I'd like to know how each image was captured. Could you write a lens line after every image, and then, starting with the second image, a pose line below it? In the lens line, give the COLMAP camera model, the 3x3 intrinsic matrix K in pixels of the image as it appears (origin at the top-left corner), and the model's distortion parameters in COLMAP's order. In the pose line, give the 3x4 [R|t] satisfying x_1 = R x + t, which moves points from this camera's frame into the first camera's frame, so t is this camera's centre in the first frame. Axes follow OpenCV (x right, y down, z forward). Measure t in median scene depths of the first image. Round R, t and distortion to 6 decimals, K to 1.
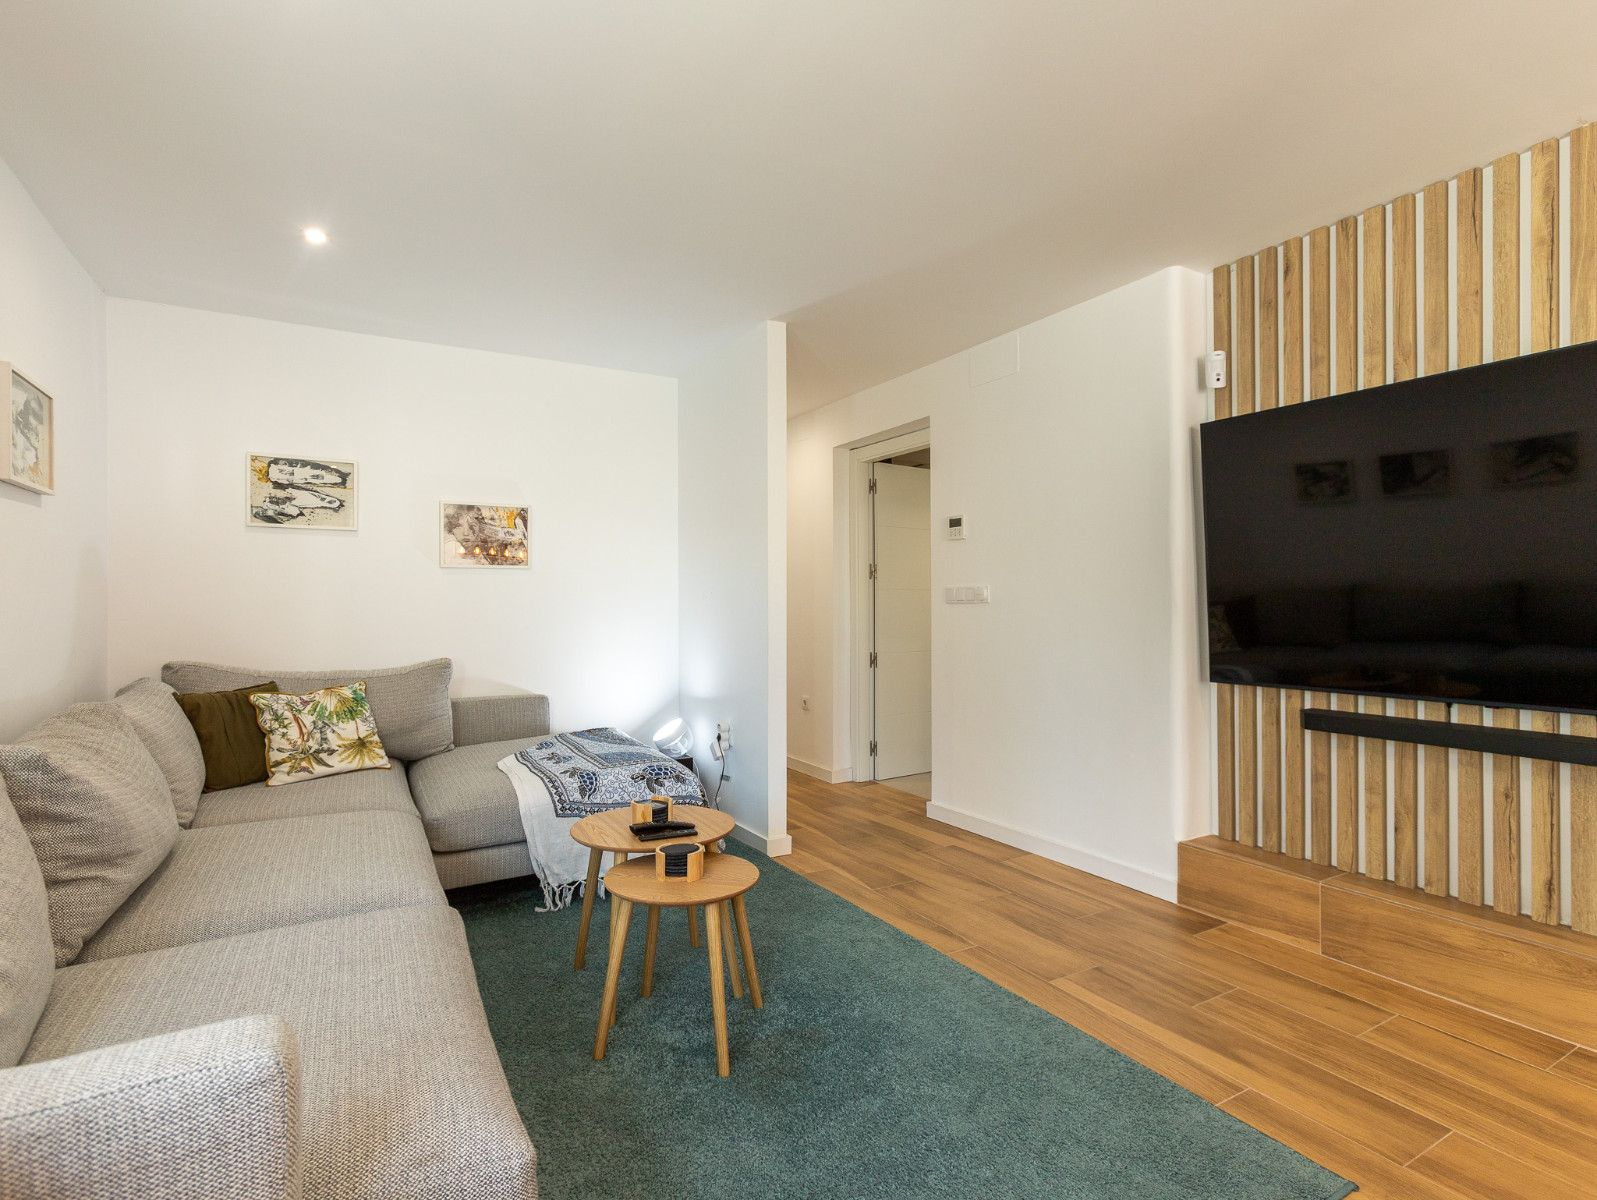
lens RADIAL K [[804.7, 0, 798.5], [0, 804.7, 600.0], [0, 0, 1]] dist [-0.001607, 0.001517]
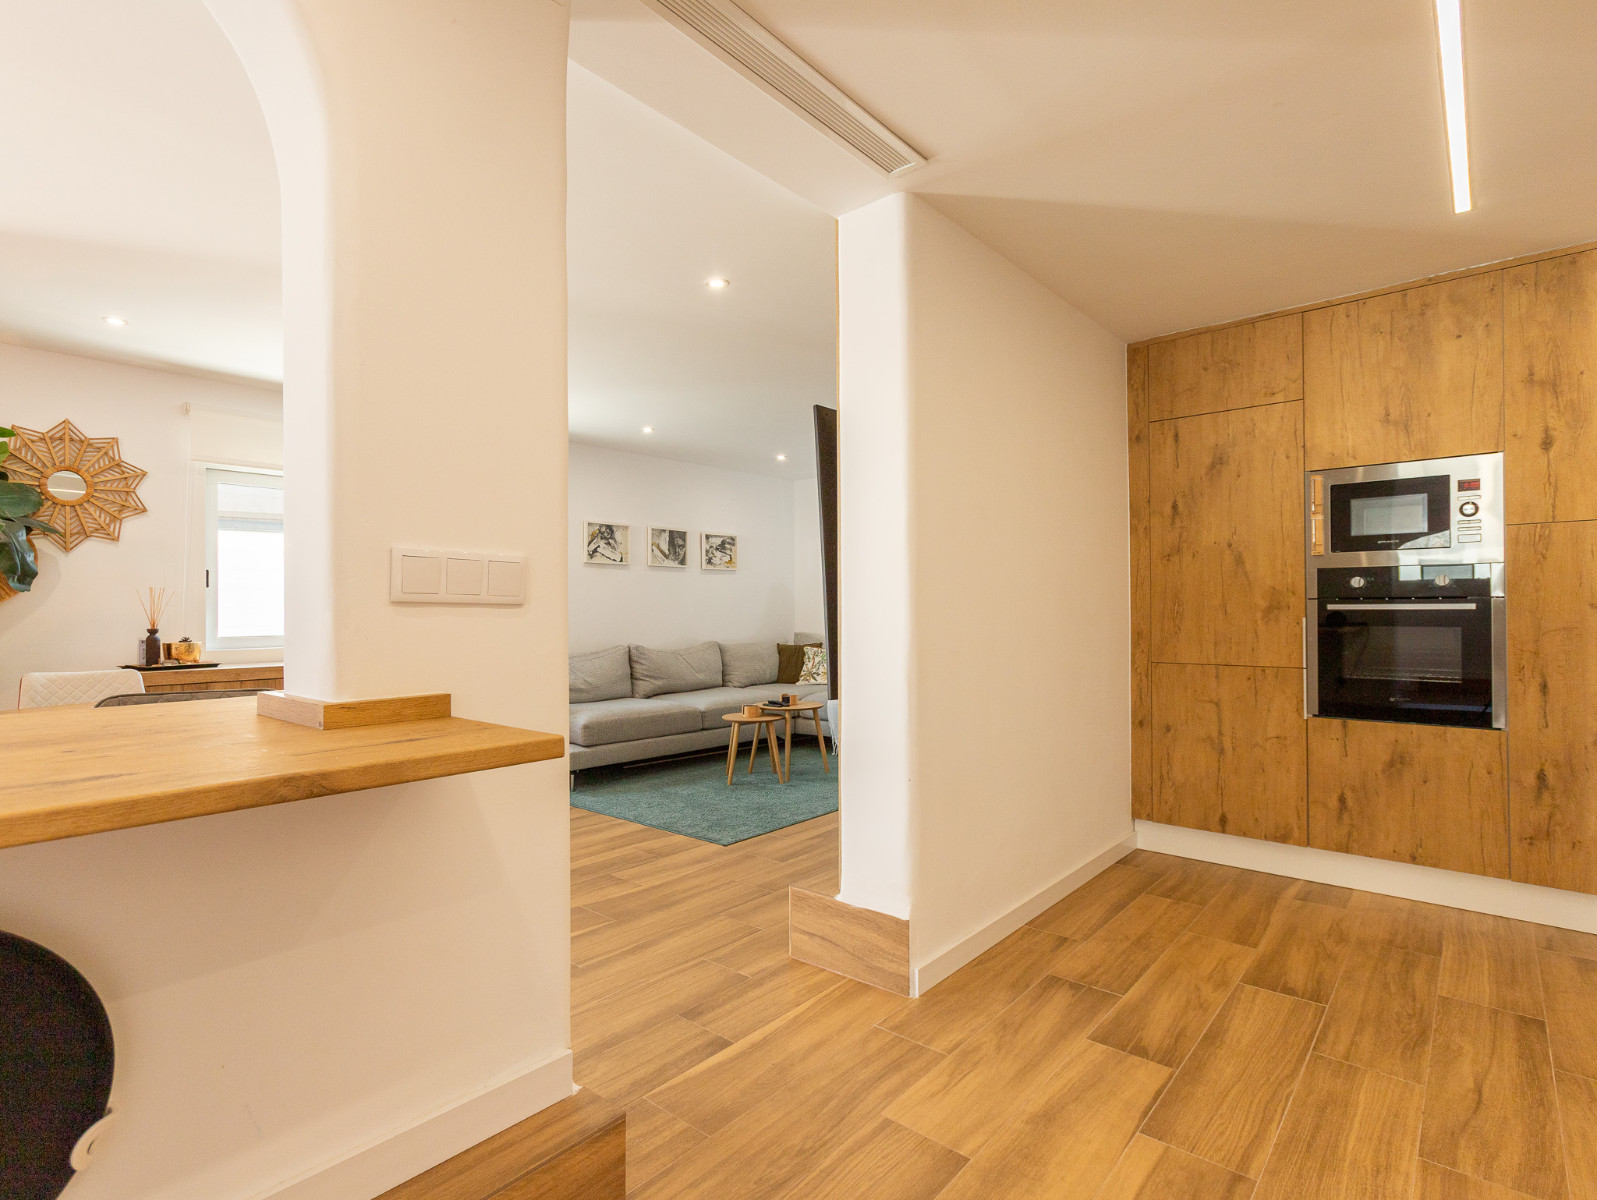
lens RADIAL K [[804.7, 0, 798.5], [0, 804.7, 600.0], [0, 0, 1]] dist [-0.001607, 0.001517]
pose [[0.354053, -0.009791, -0.935174, 1.884956], [0.009654, 0.999930, -0.006814, -0.002308], [0.935176, -0.006615, 0.354122, 0.211264]]
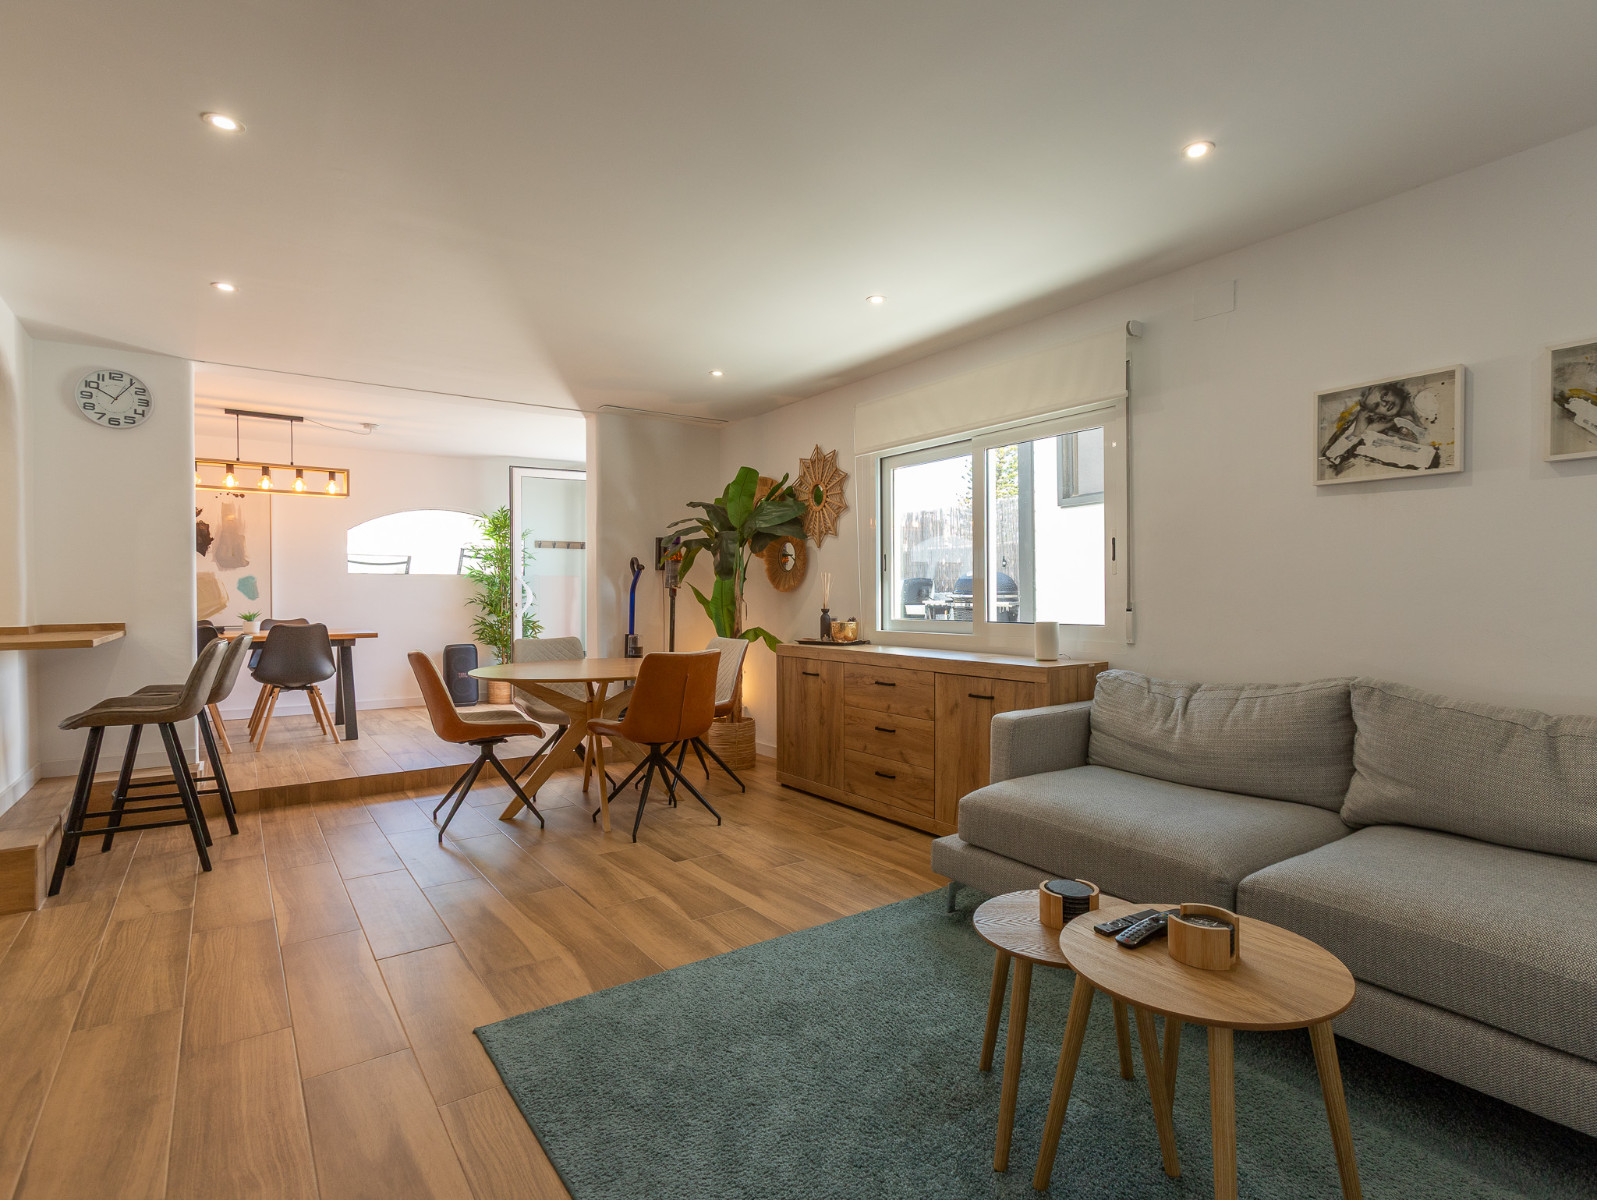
lens RADIAL K [[804.7, 0, 798.5], [0, 804.7, 600.0], [0, 0, 1]] dist [-0.001607, 0.001517]
pose [[-0.989158, 0.001393, -0.146849, 0.214551], [0.001927, 0.999992, -0.003491, 0.018990], [0.146843, -0.003736, -0.989153, 1.462334]]
